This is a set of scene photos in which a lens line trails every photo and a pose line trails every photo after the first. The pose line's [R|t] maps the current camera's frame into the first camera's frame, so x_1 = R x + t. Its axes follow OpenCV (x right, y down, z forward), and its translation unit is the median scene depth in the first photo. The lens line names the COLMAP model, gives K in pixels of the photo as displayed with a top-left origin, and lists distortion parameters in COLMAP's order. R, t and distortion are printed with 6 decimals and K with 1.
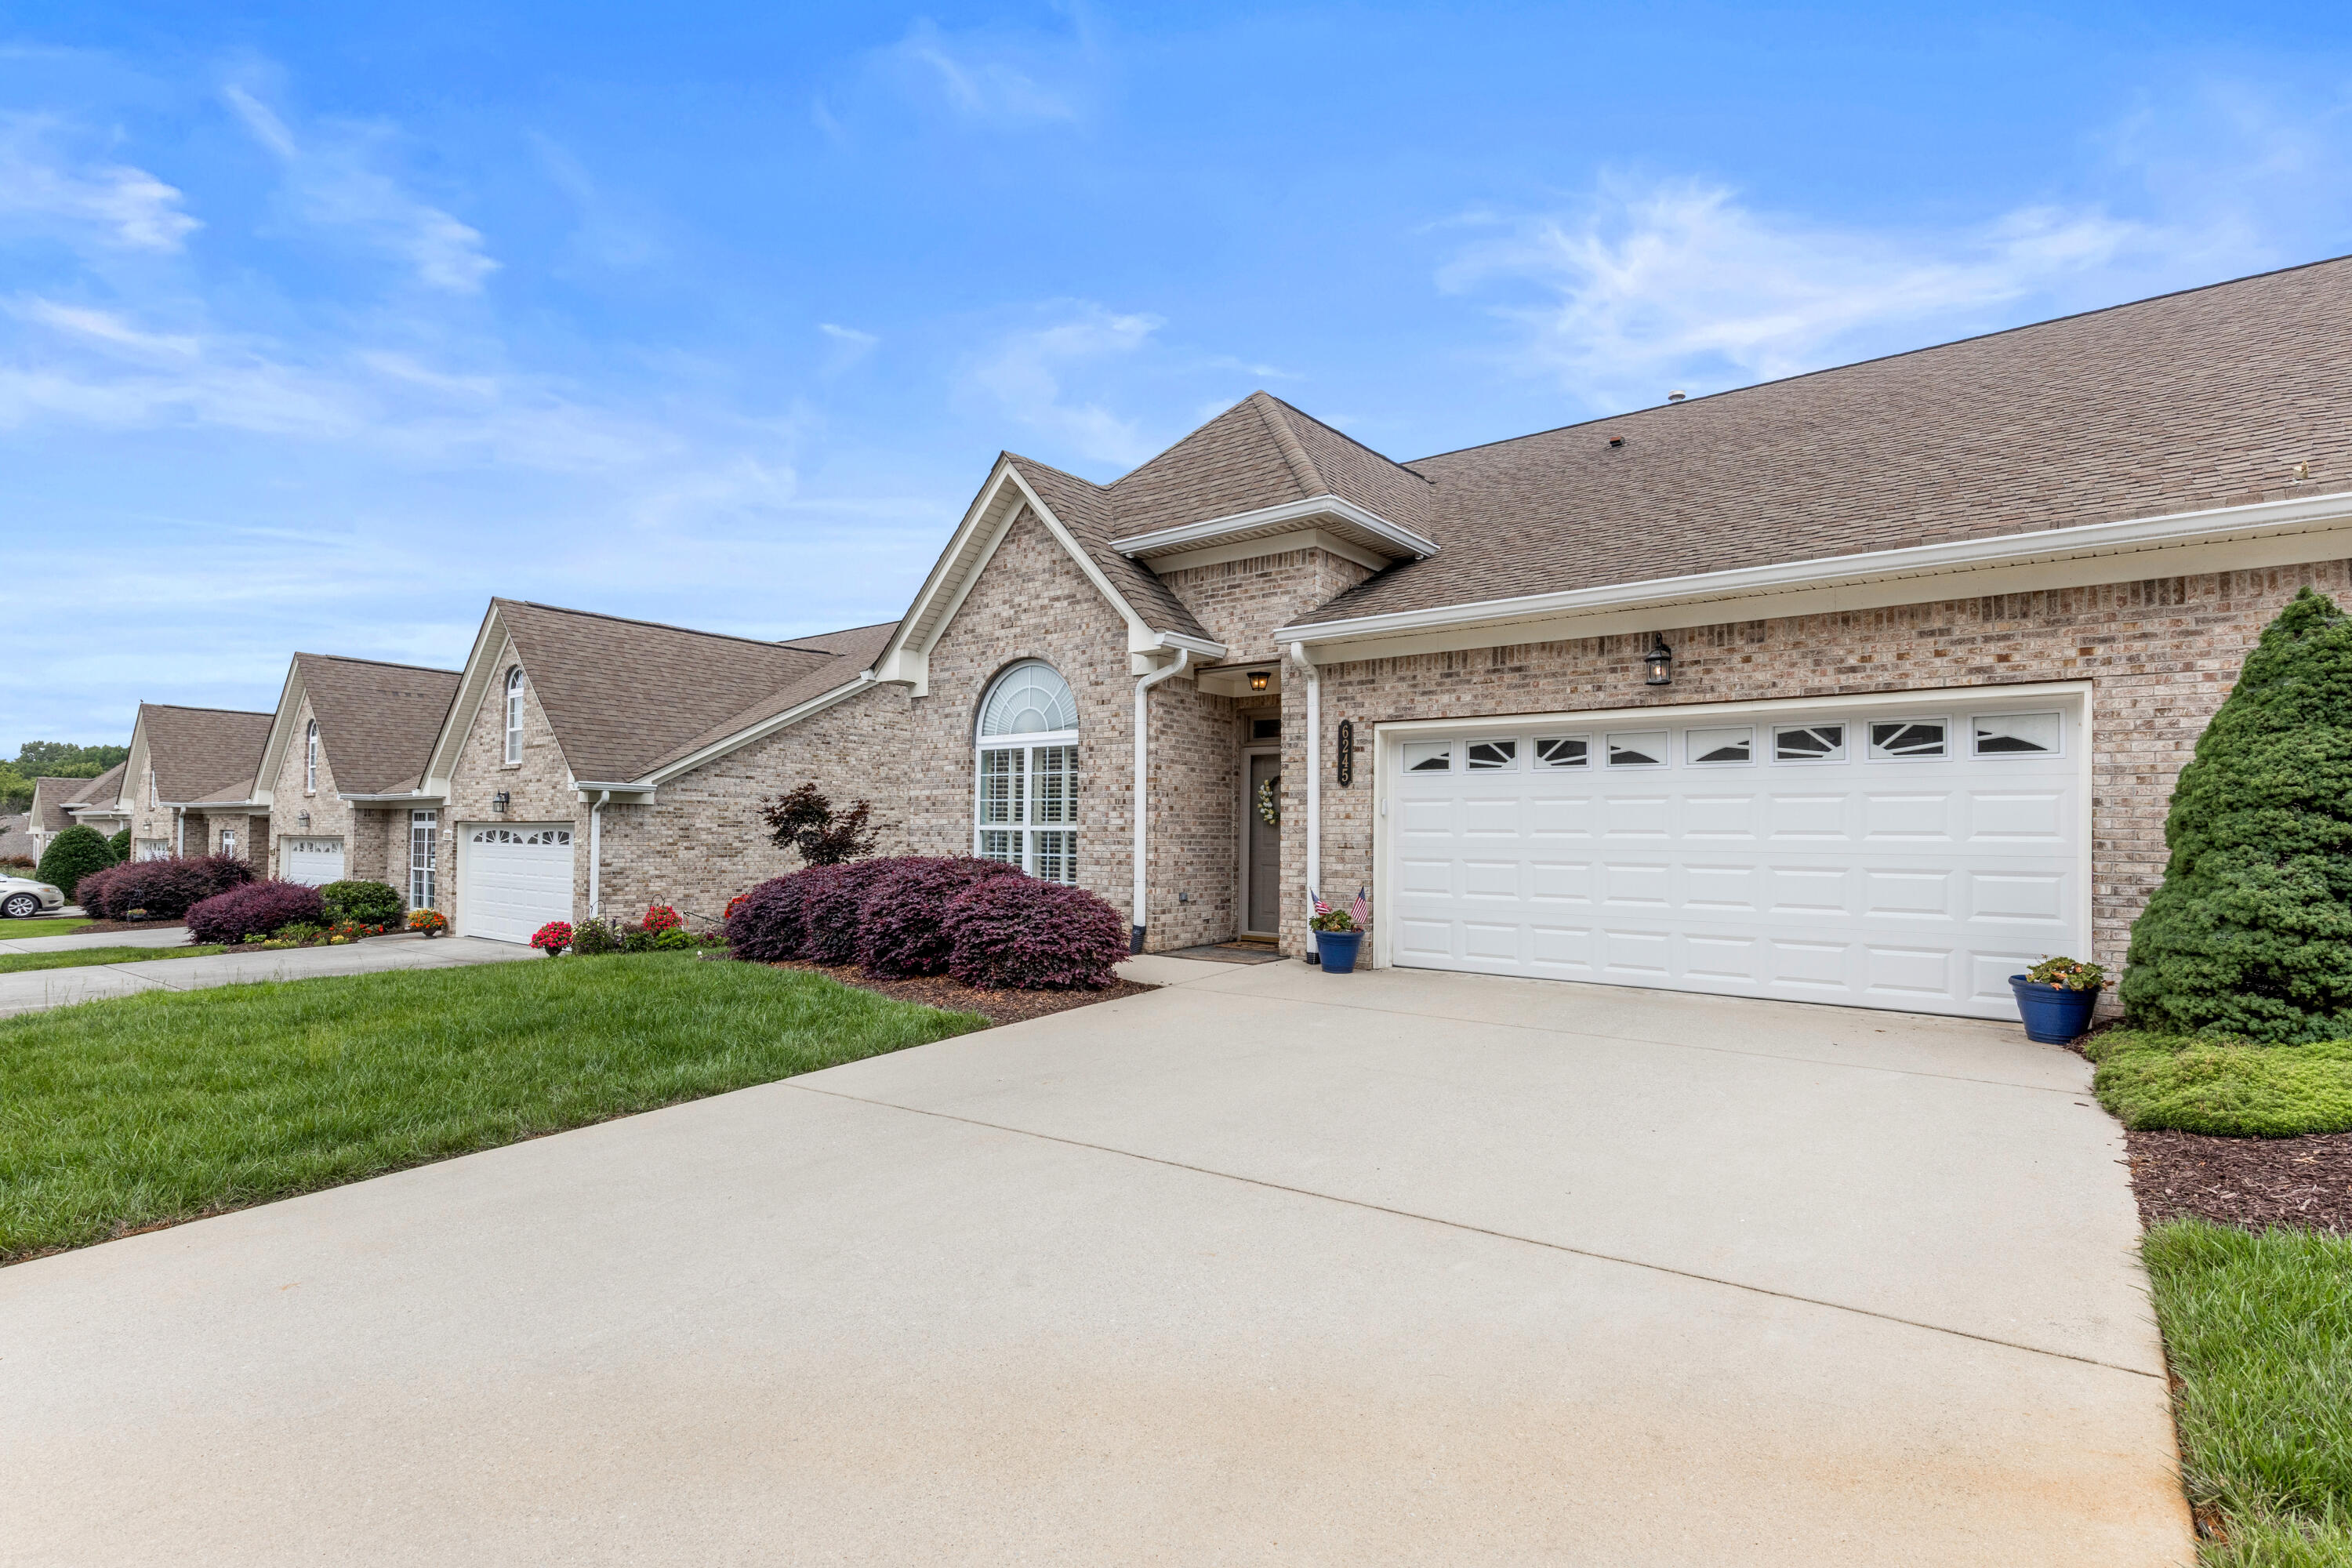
lens RADIAL K [[1072.6, 0, 1177.1], [0, 1072.6, 802.7], [0, 0, 1]] dist [-0.000738, -0.000172]
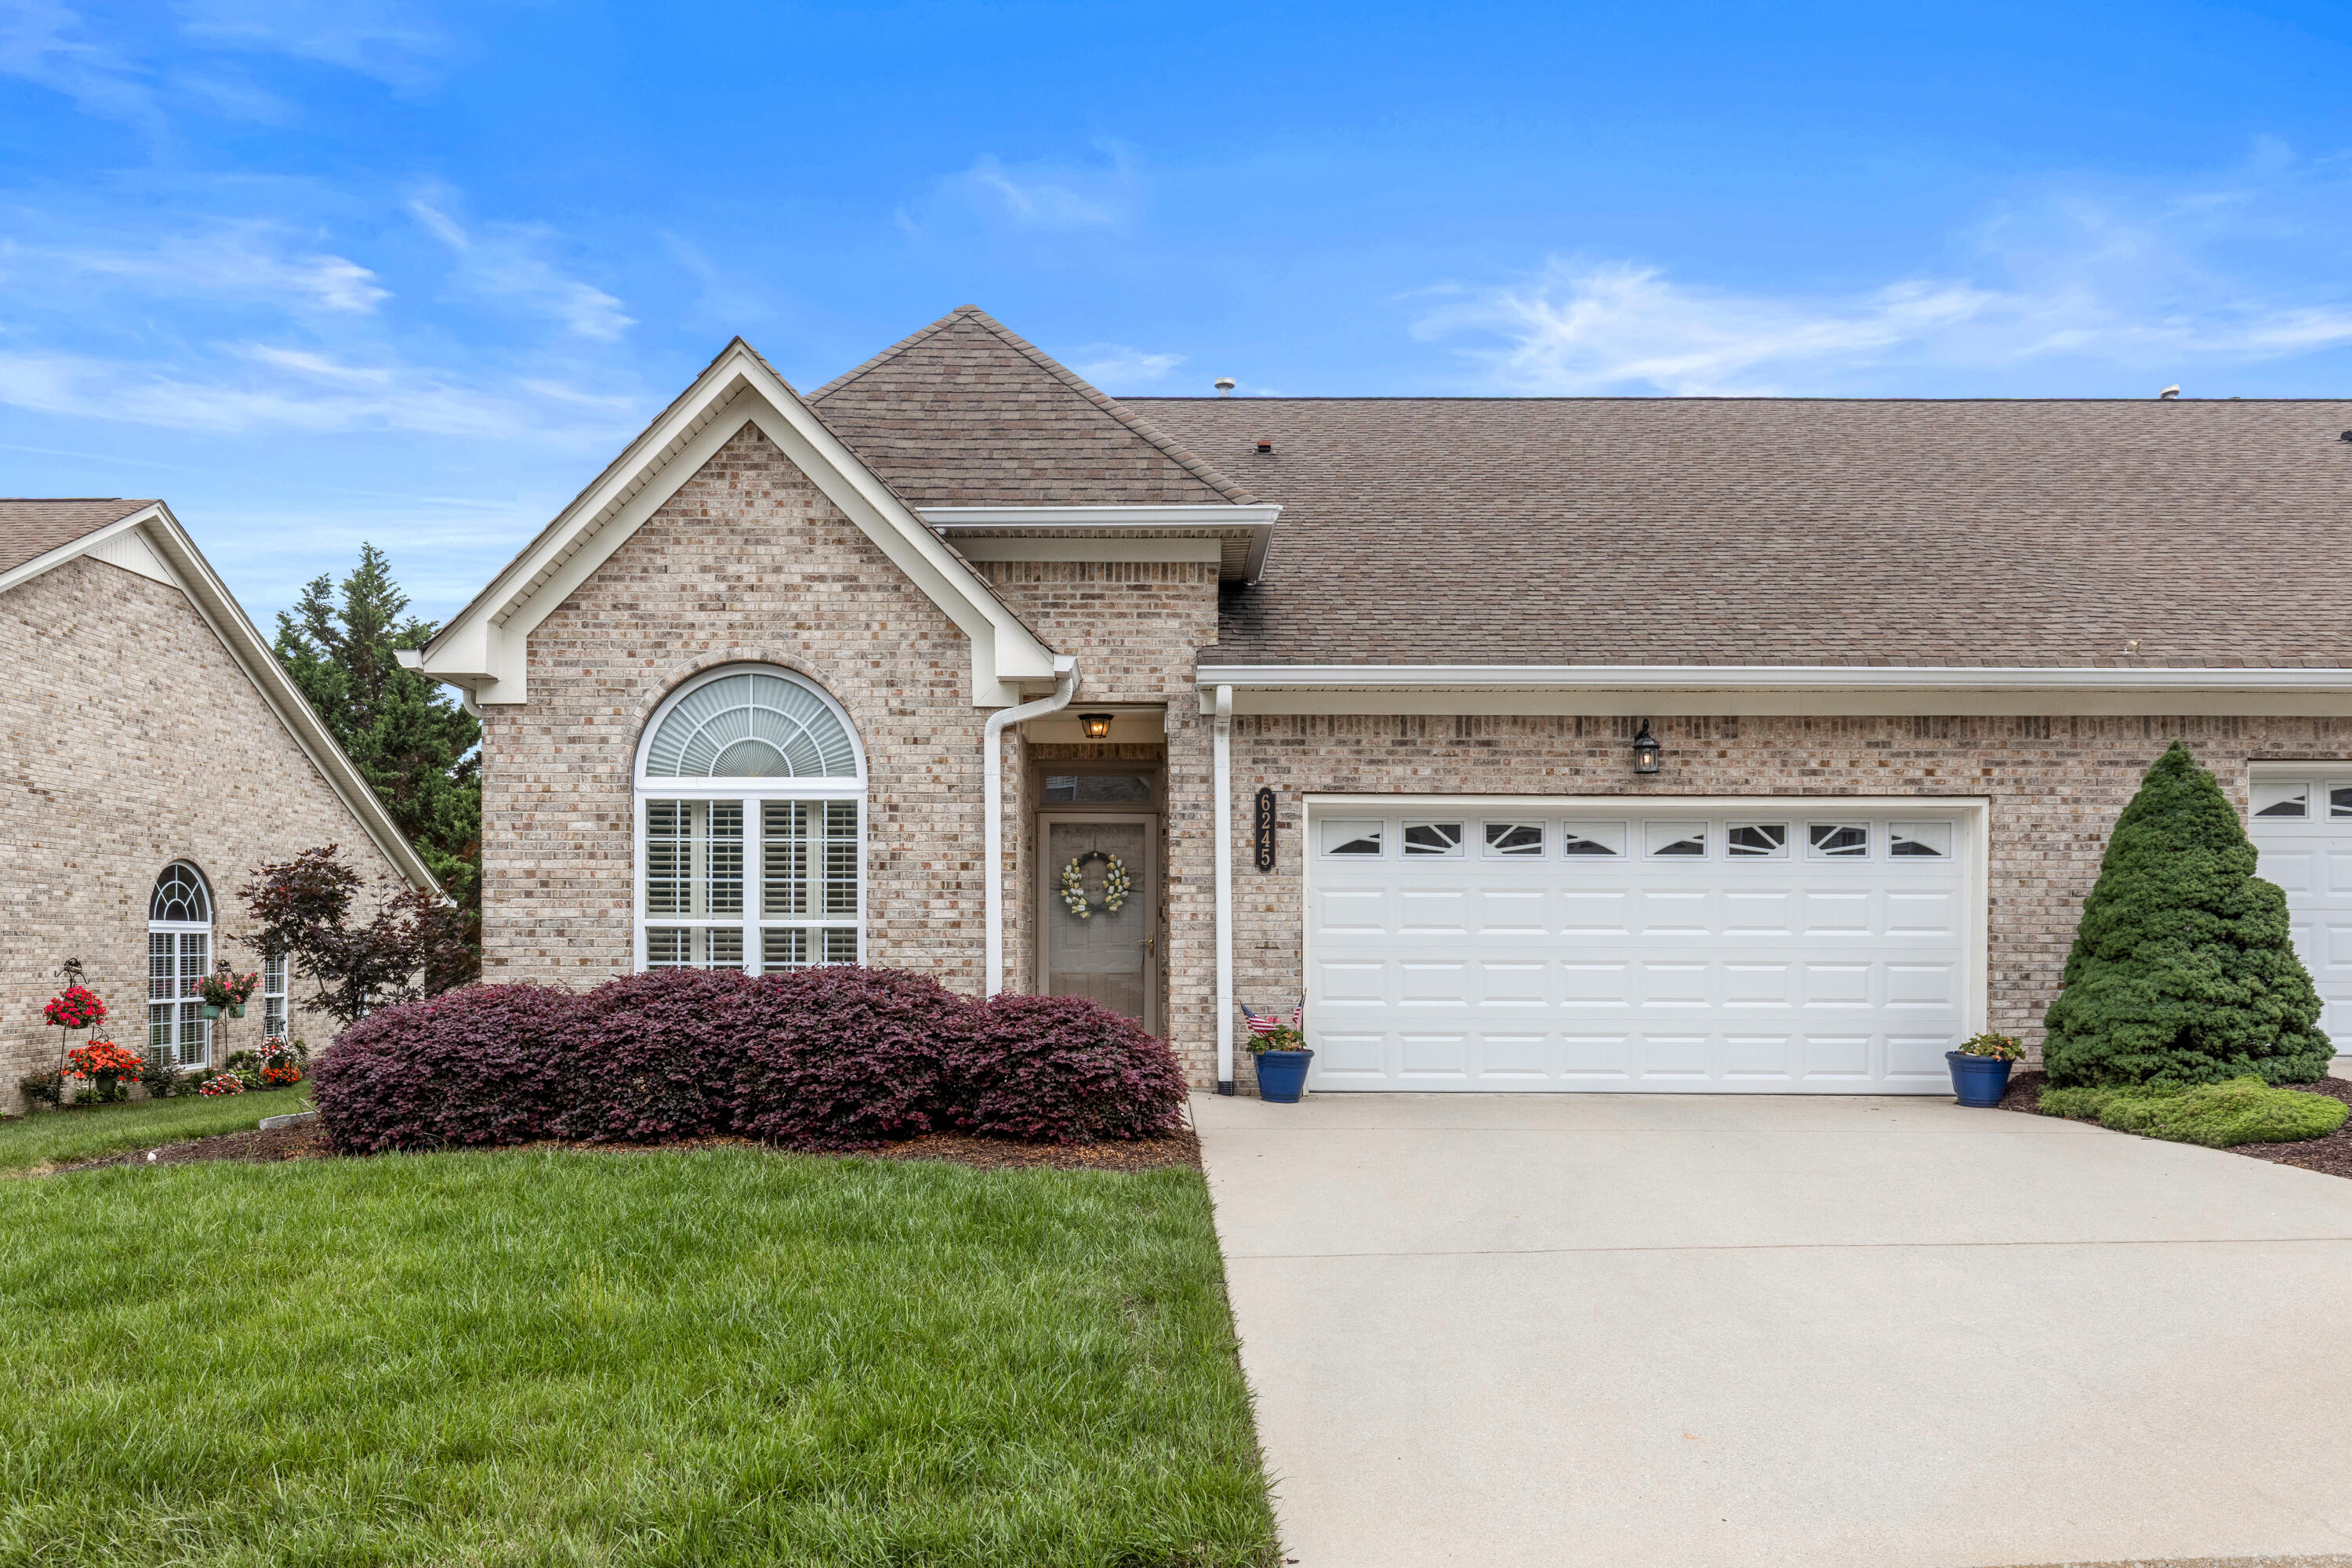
lens RADIAL K [[1736.7, 0, 1067.2], [0, 1736.7, 910.3], [0, 0, 1]] dist [-0.005854, 0.009043]
pose [[0.806337, 0.003163, 0.591448, -0.772354], [-0.013972, 0.999809, 0.013701, -0.001879], [-0.591291, -0.019312, 0.806227, 0.048004]]
